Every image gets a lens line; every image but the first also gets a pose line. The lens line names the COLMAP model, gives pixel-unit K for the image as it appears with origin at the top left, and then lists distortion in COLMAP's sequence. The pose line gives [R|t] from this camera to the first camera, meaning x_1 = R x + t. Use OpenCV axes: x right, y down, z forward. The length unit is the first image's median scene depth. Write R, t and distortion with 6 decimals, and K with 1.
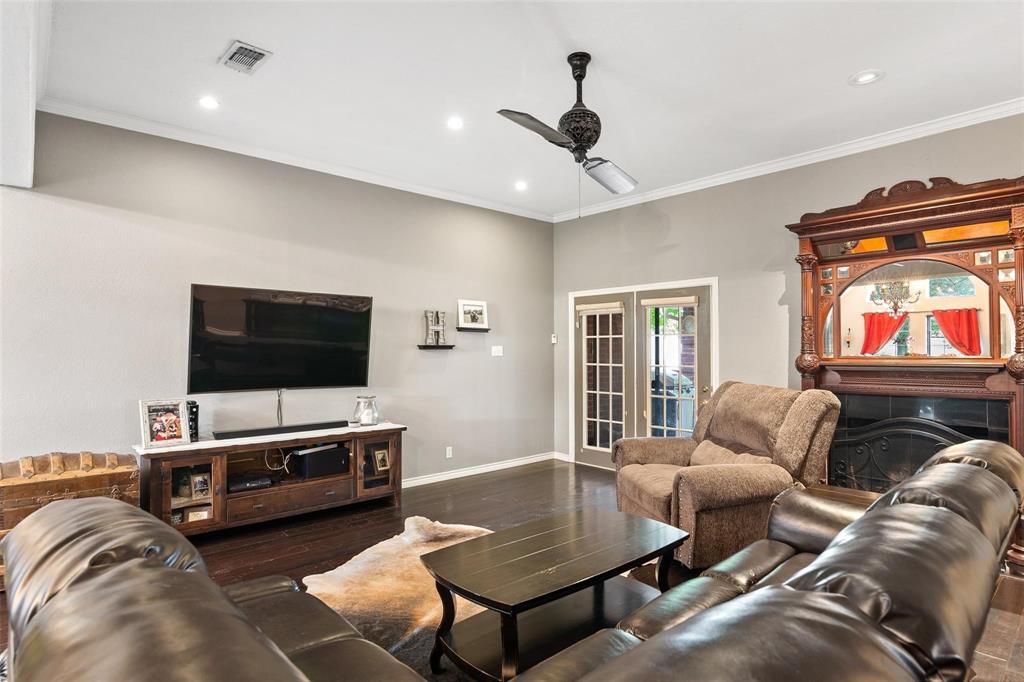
lens RADIAL K [[558.5, 0, 512.0], [0, 558.5, 341.0], [0, 0, 1]] dist [-0.001280, -0.000306]
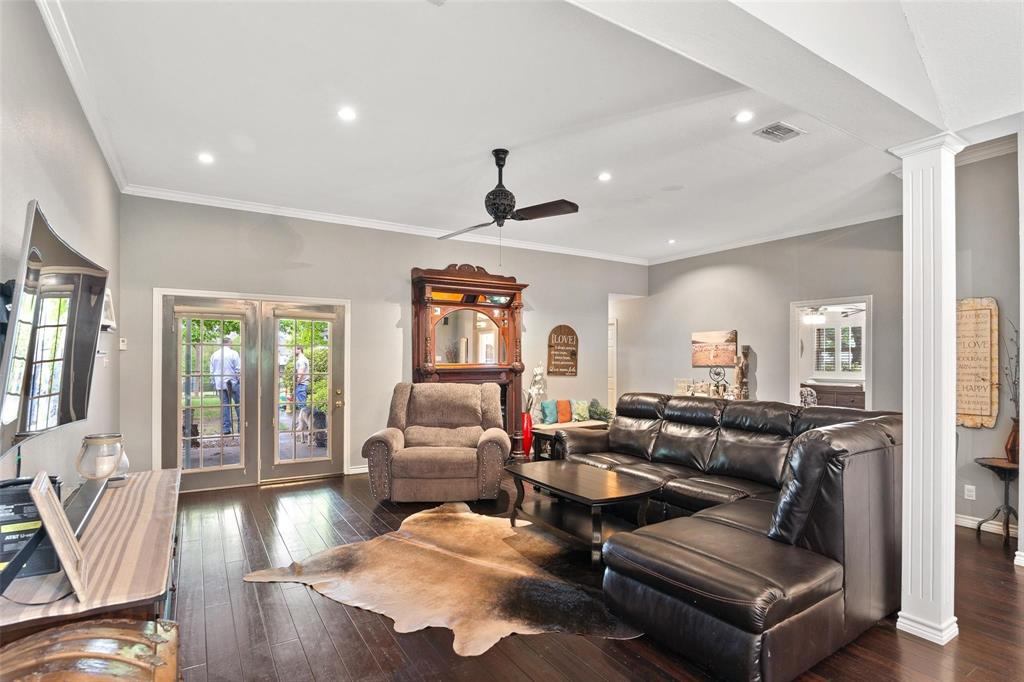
lens RADIAL K [[514.1, 0, 510.8], [0, 514.1, 358.5], [0, 0, 1]] dist [0.000076, -0.000020]
pose [[0.185495, 0.002229, 0.982643, -0.900058], [-0.021634, 0.999764, 0.001816, 0.006257], [-0.982407, -0.021595, 0.185499, 0.568311]]
